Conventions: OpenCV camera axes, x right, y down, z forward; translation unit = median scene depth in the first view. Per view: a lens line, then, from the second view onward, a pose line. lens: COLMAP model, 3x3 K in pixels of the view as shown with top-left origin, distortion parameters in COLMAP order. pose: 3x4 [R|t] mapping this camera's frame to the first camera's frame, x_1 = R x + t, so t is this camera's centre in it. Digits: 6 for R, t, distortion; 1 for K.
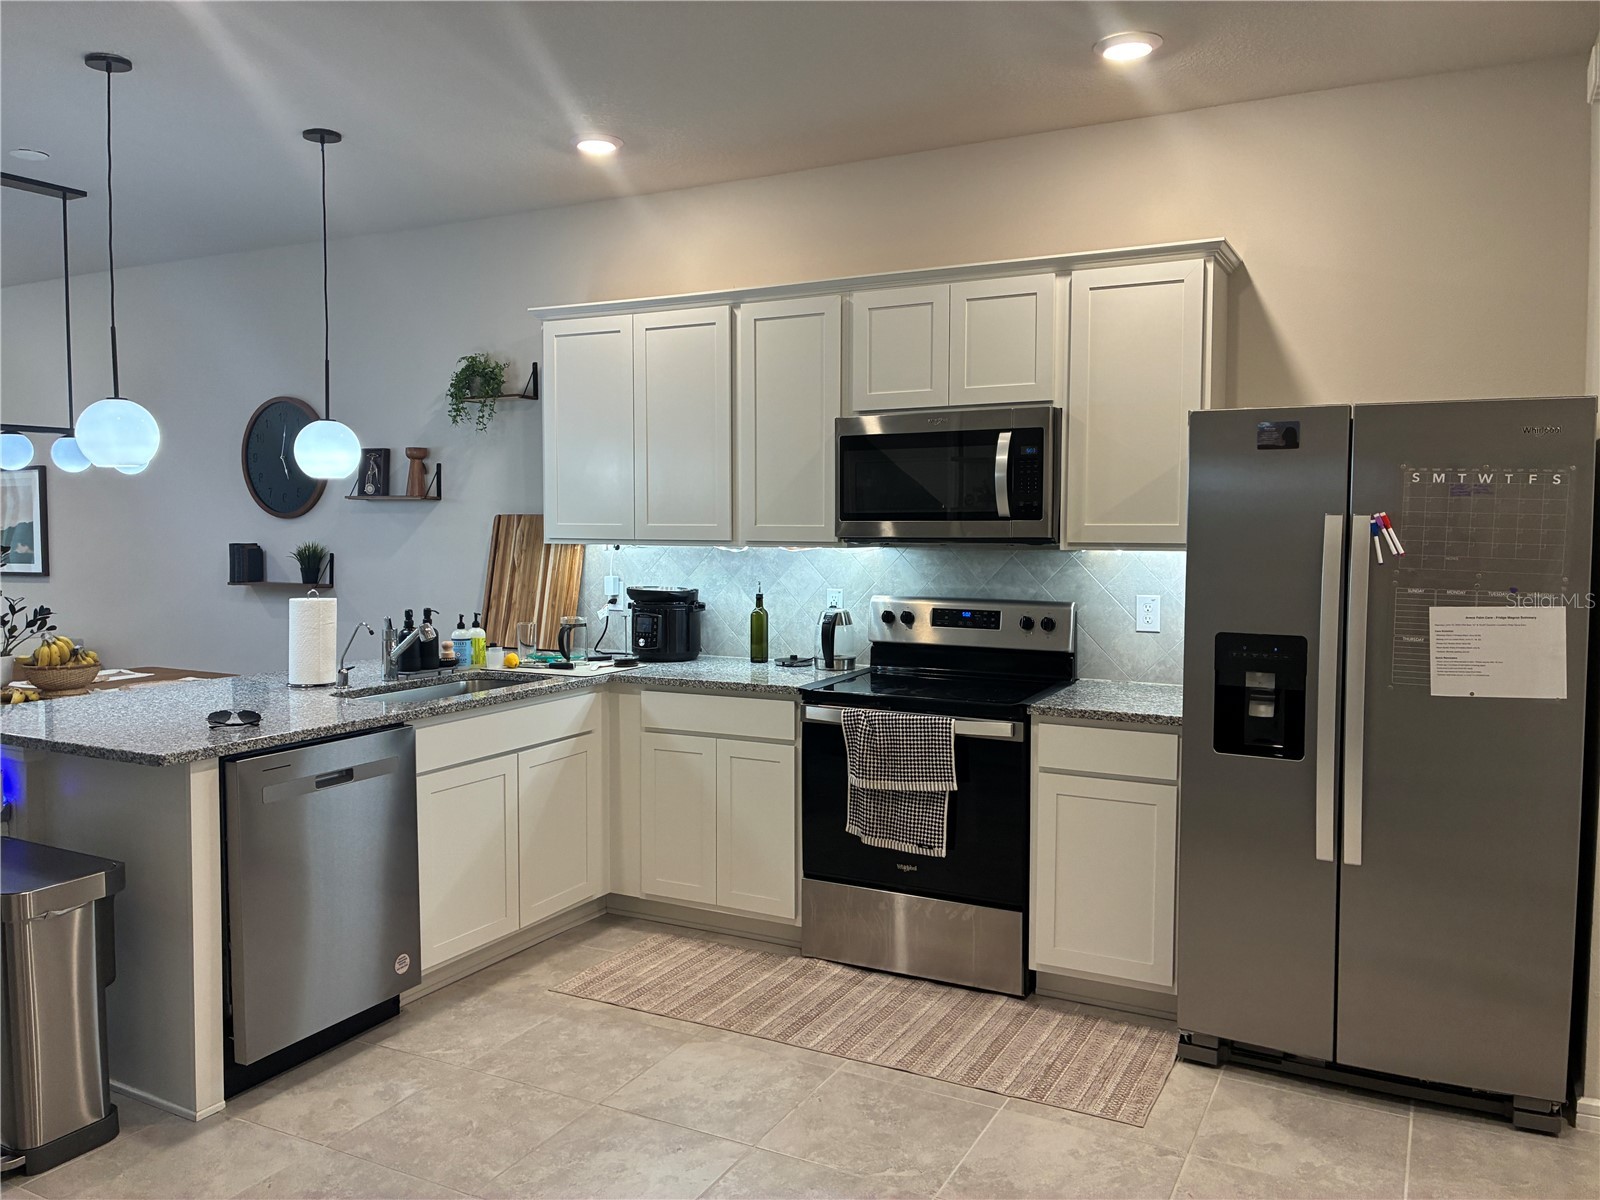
lens RADIAL K [[1199.4, 0, 802.9], [0, 1199.4, 596.7], [0, 0, 1]] dist [-0.007502, -0.003251]
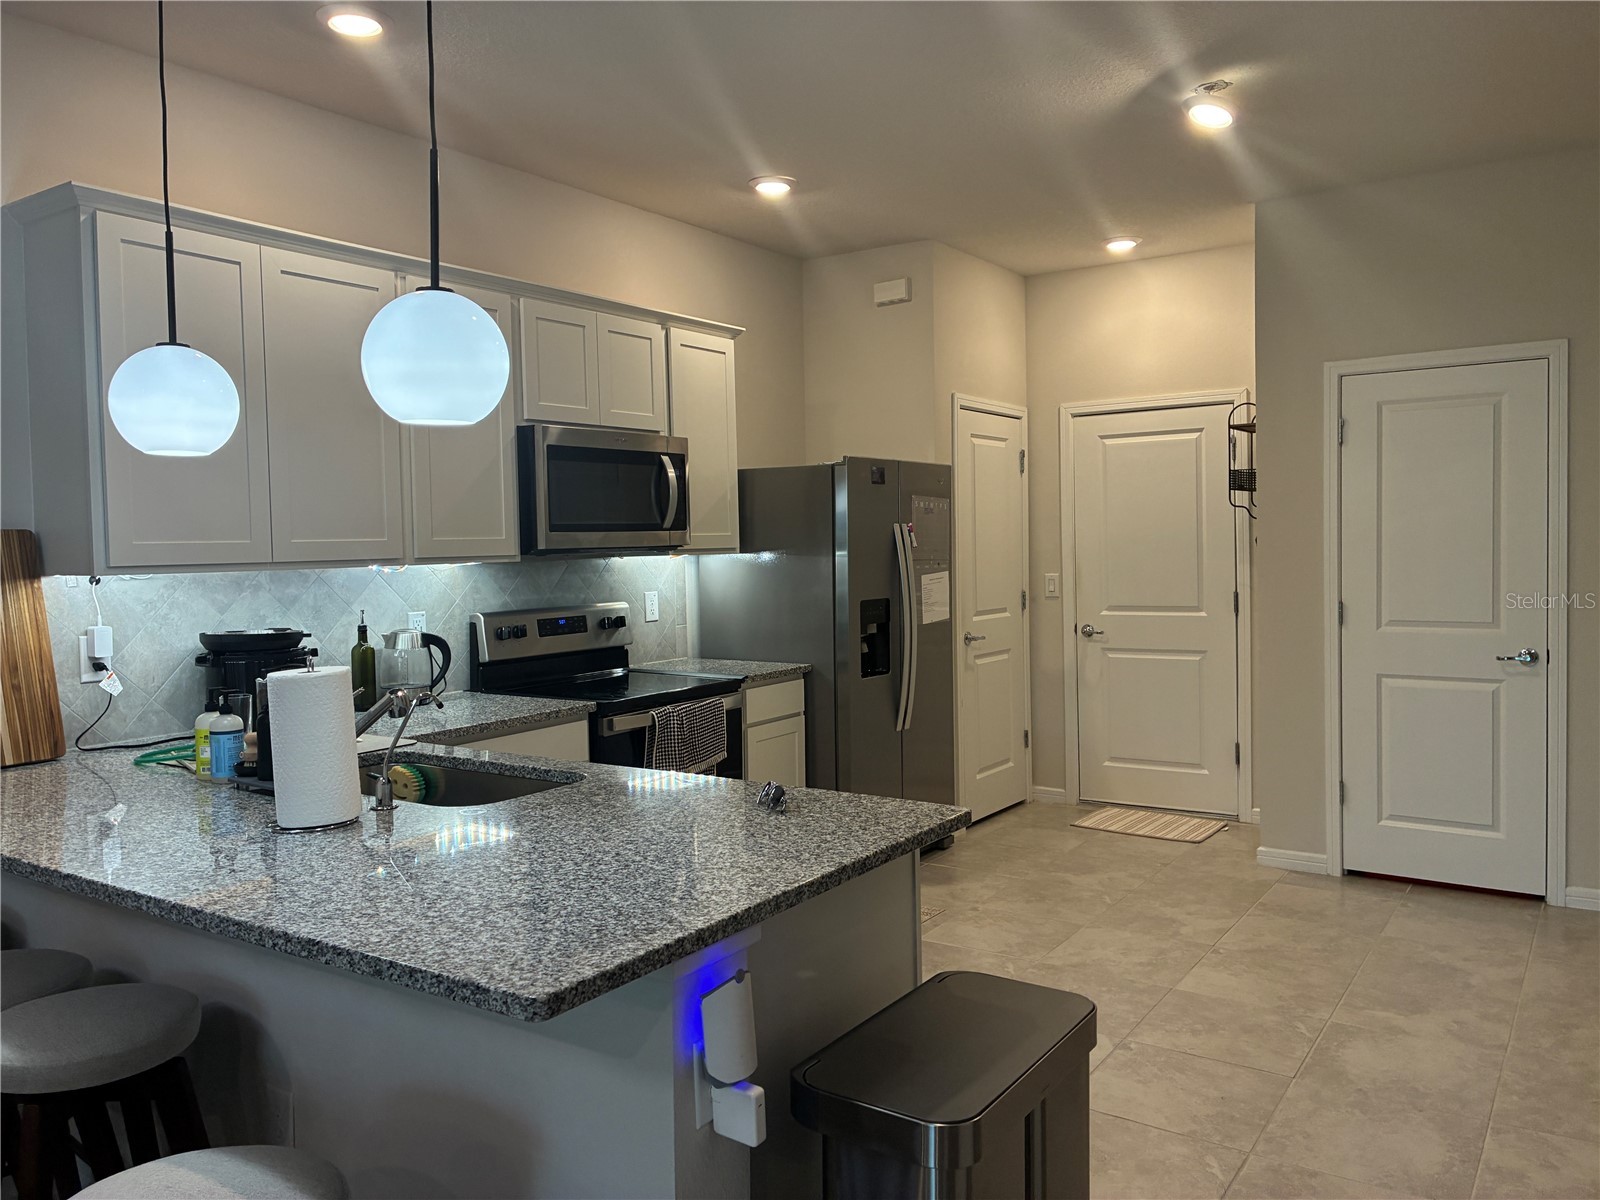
lens RADIAL K [[1199.4, 0, 802.6], [0, 1199.4, 598.1], [0, 0, 1]] dist [-0.007502, -0.003251]
pose [[0.113432, -0.055346, 0.992003, -0.863629], [0.078493, 0.995826, 0.046584, -0.037499], [-0.990440, 0.072581, 0.117302, 0.651713]]
